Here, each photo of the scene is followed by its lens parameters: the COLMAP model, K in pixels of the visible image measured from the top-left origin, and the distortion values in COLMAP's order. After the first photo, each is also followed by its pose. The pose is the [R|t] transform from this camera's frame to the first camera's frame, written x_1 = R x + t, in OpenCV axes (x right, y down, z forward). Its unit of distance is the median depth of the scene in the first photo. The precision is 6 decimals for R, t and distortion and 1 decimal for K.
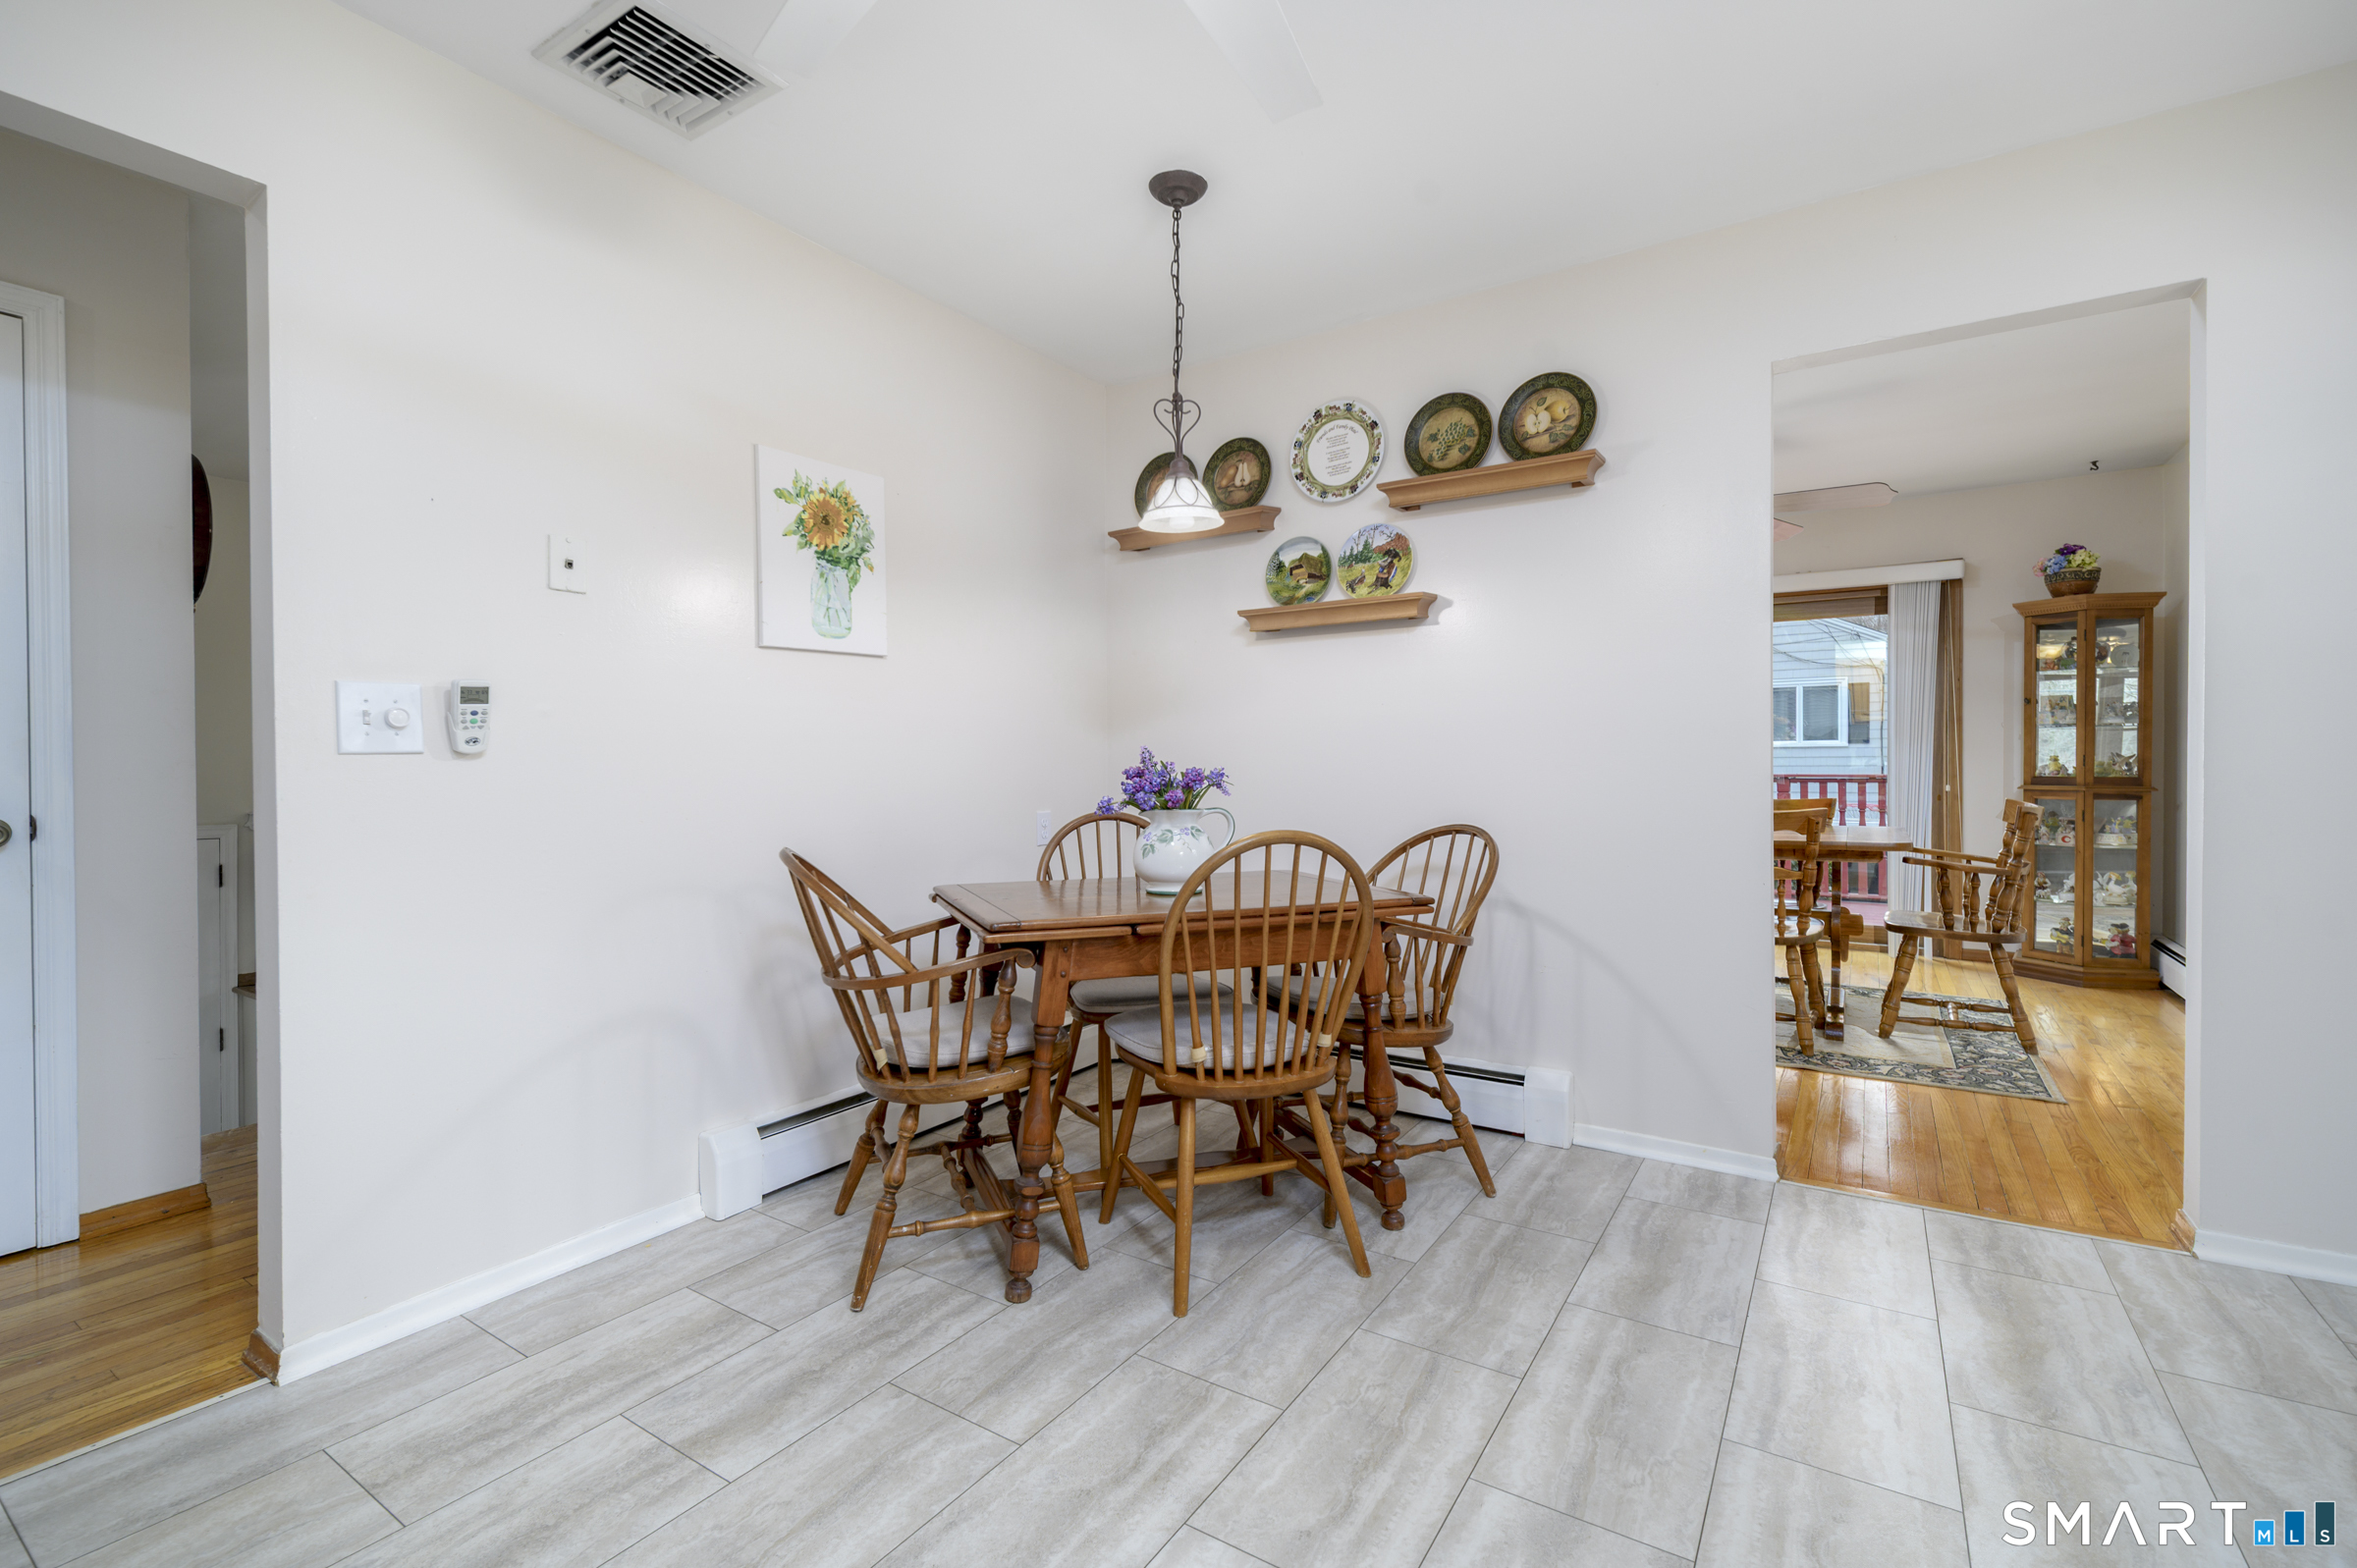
lens RADIAL K [[1029.3, 0, 1178.5], [0, 1029.3, 784.0], [0, 0, 1]] dist [-0.002180, -0.000370]
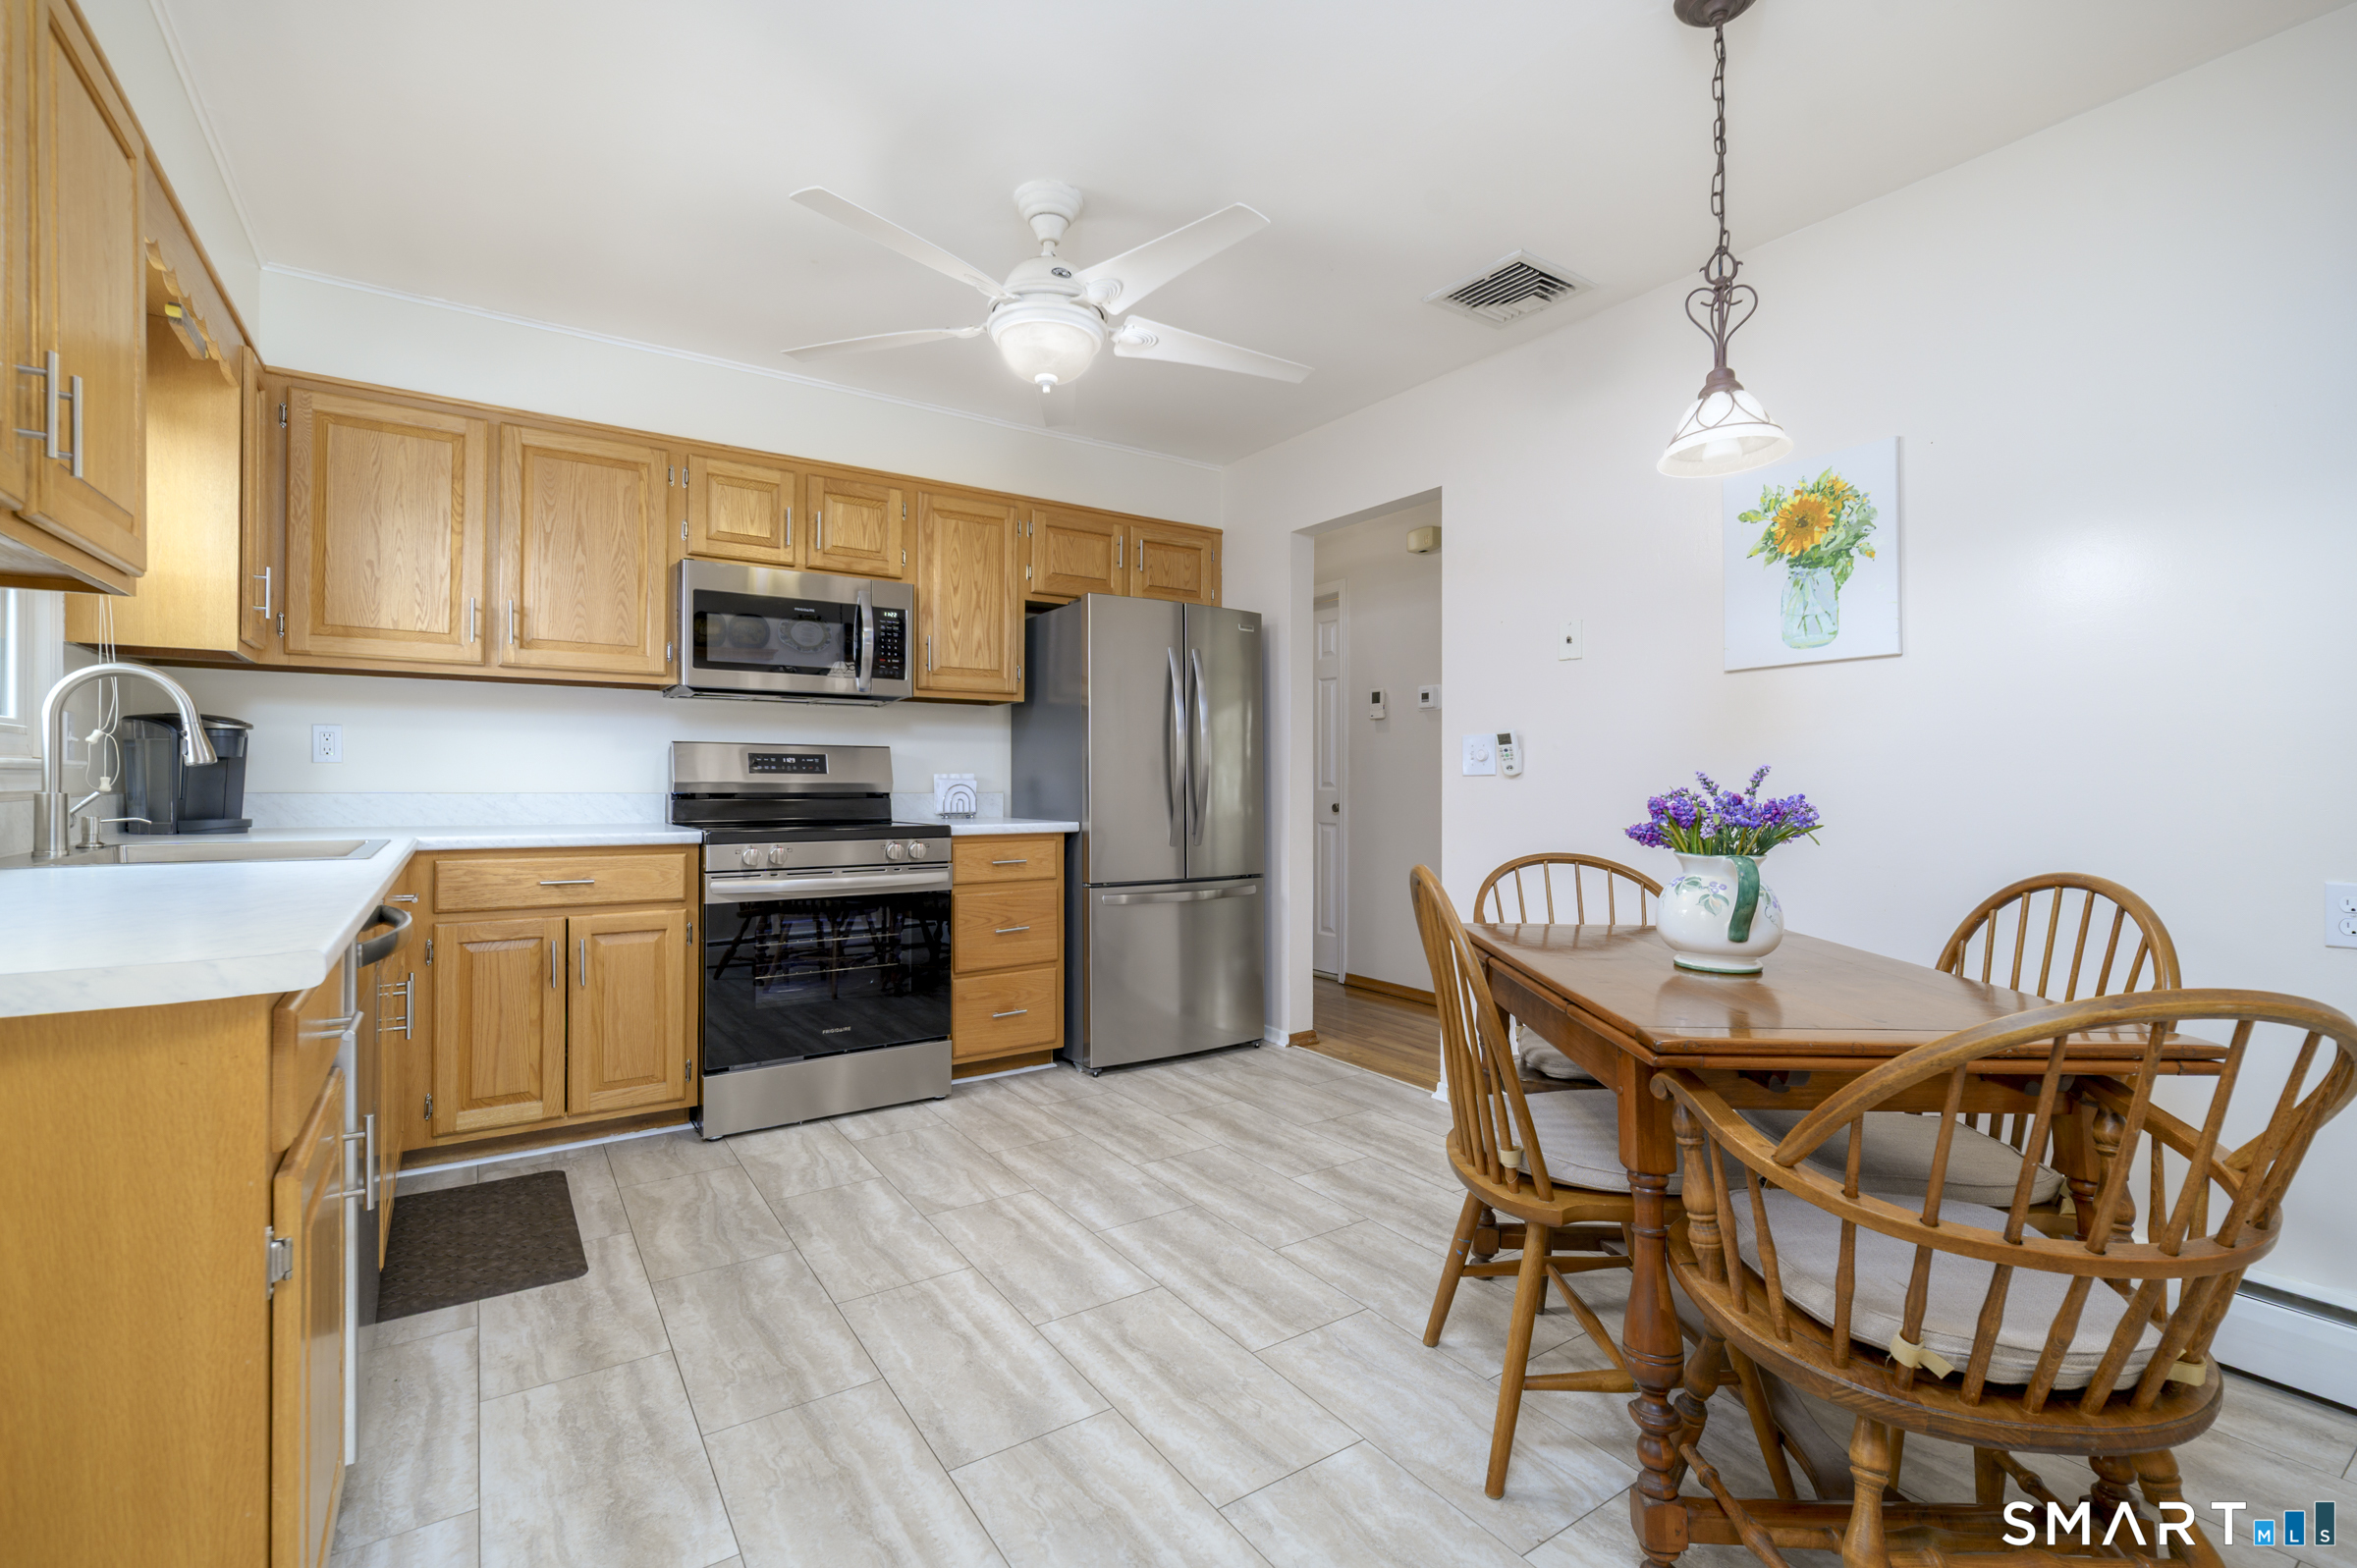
lens RADIAL K [[1029.3, 0, 1178.5], [0, 1029.3, 784.0], [0, 0, 1]] dist [-0.002180, -0.000370]
pose [[-0.374343, 0.015945, -0.927153, 0.920568], [-0.009226, 0.999739, 0.020918, -0.042093], [0.927244, 0.016385, -0.374098, 1.034811]]
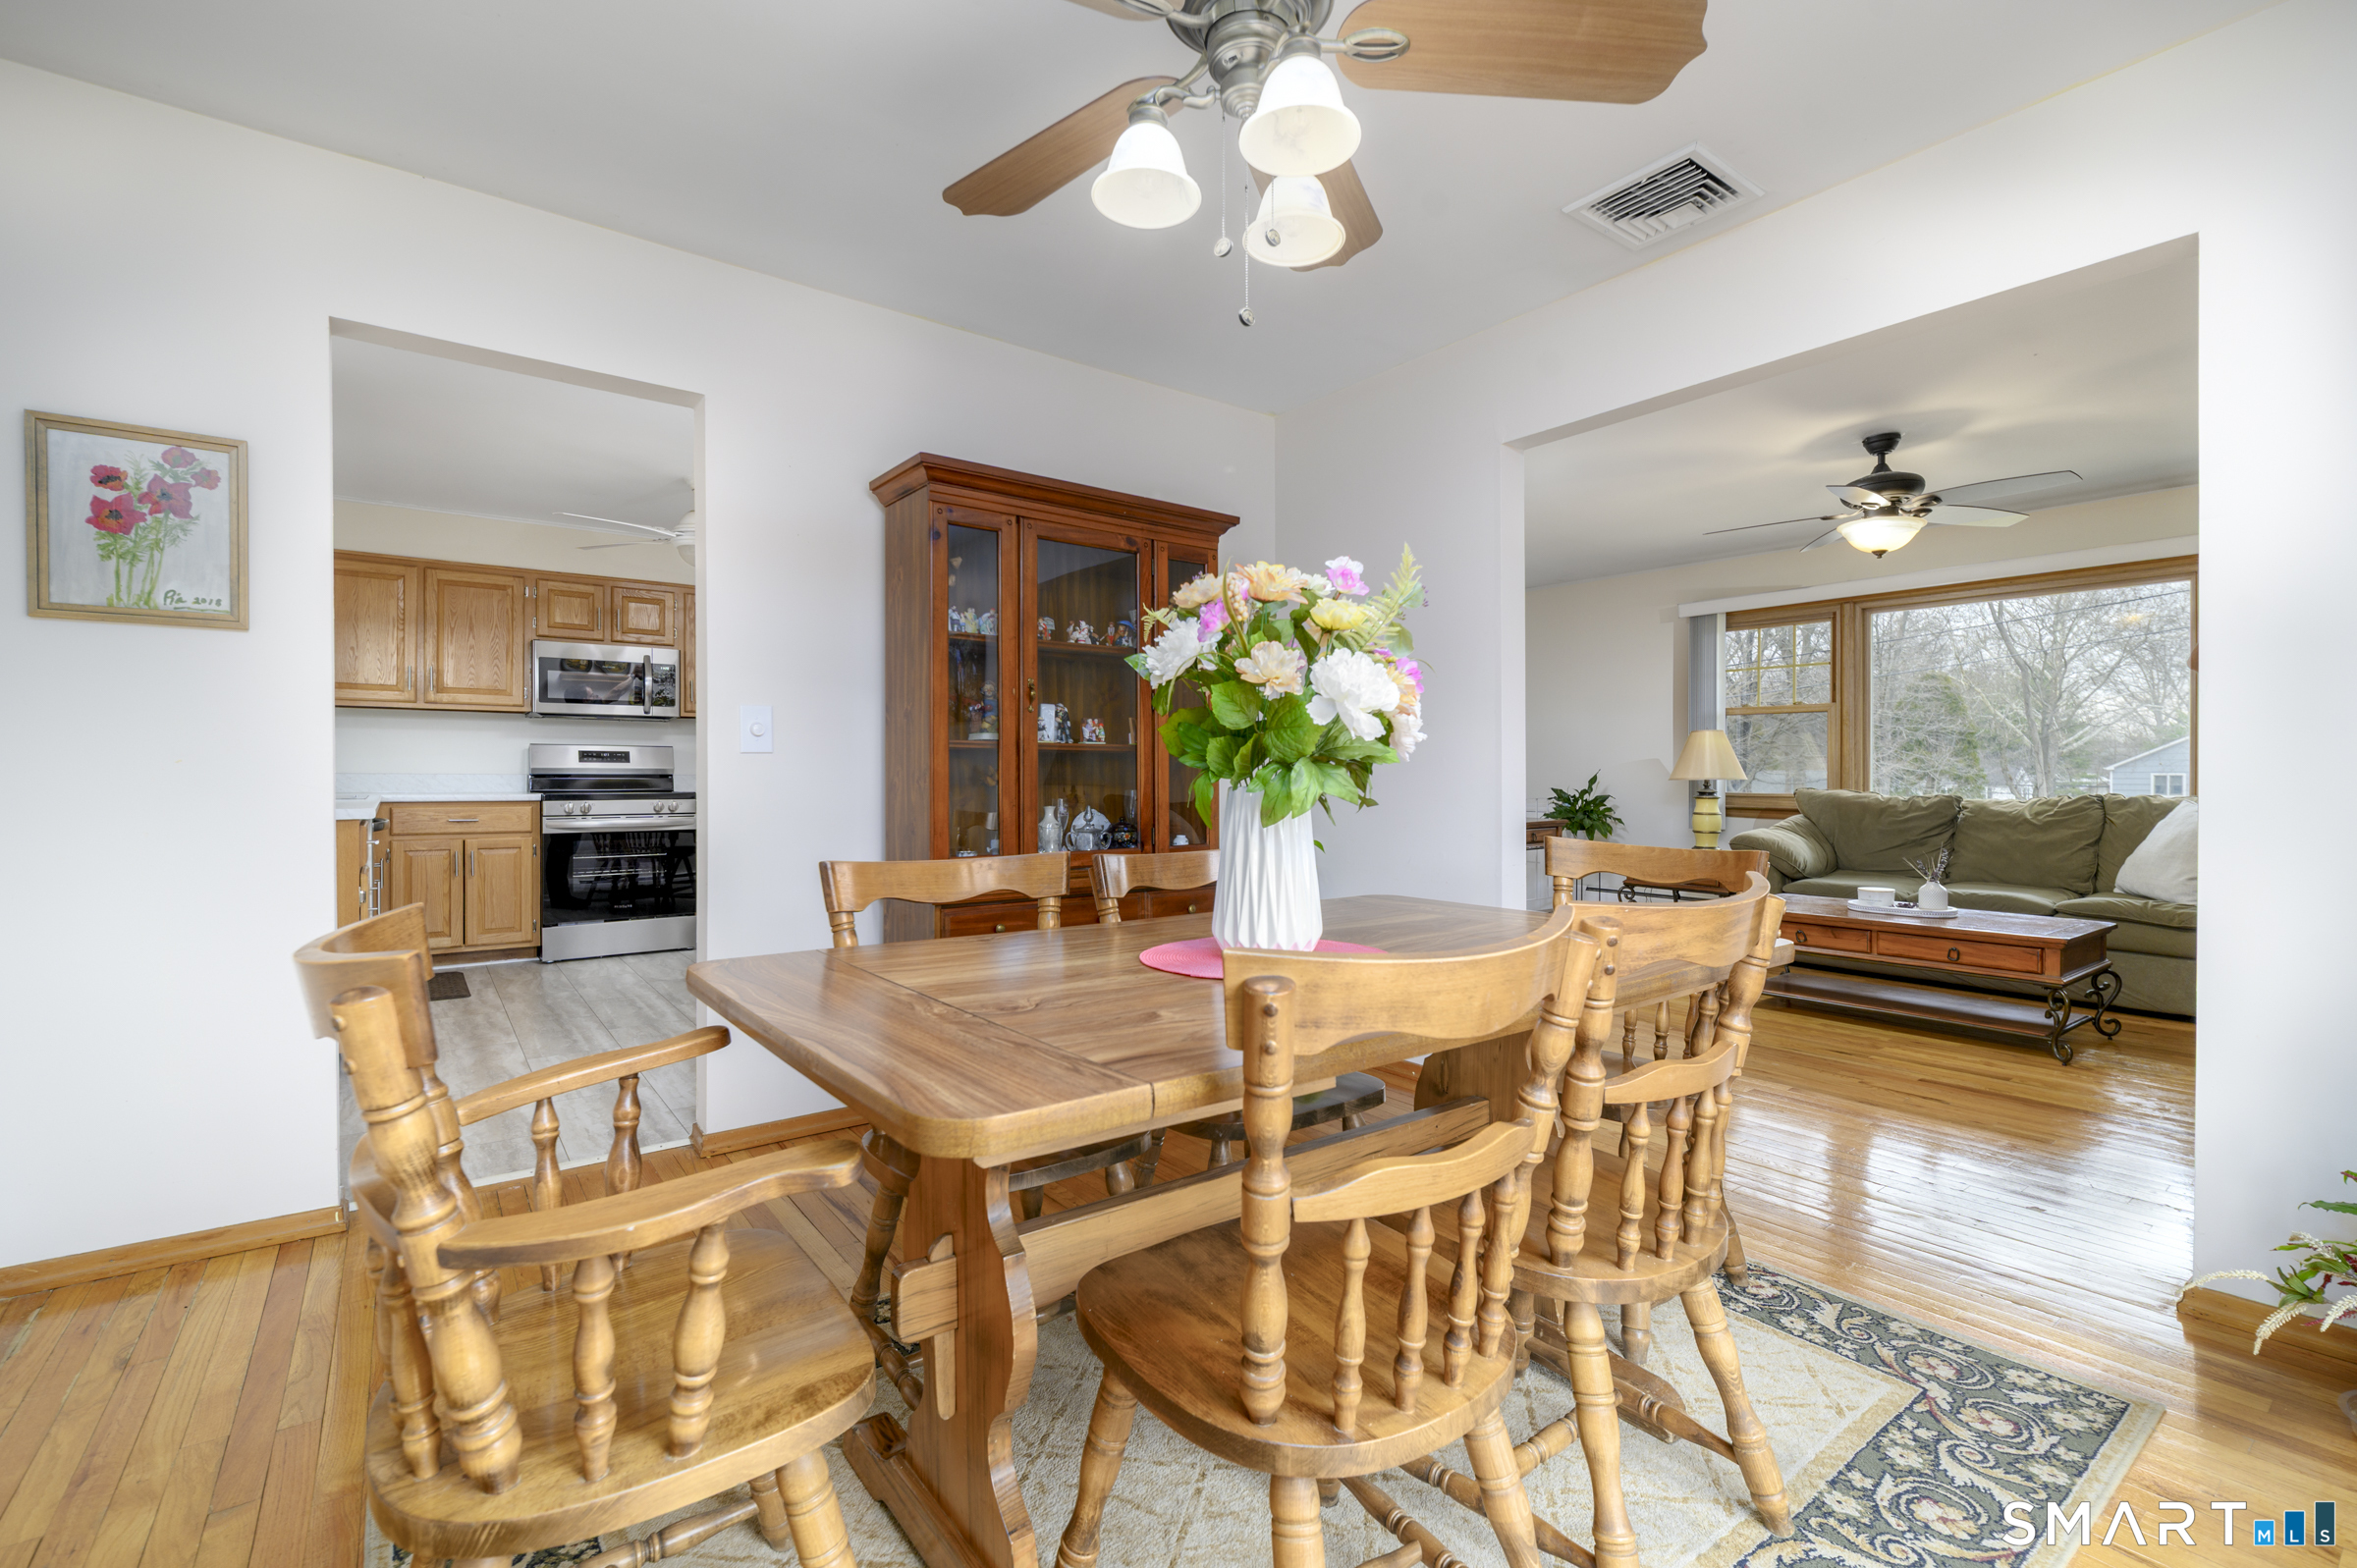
lens RADIAL K [[1029.3, 0, 1178.5], [0, 1029.3, 784.0], [0, 0, 1]] dist [-0.002180, -0.000370]
pose [[-0.337210, 0.021524, -0.941183, 1.712047], [-0.003090, 0.999708, 0.023969, -0.032350], [0.941424, 0.010991, -0.337045, 2.228653]]
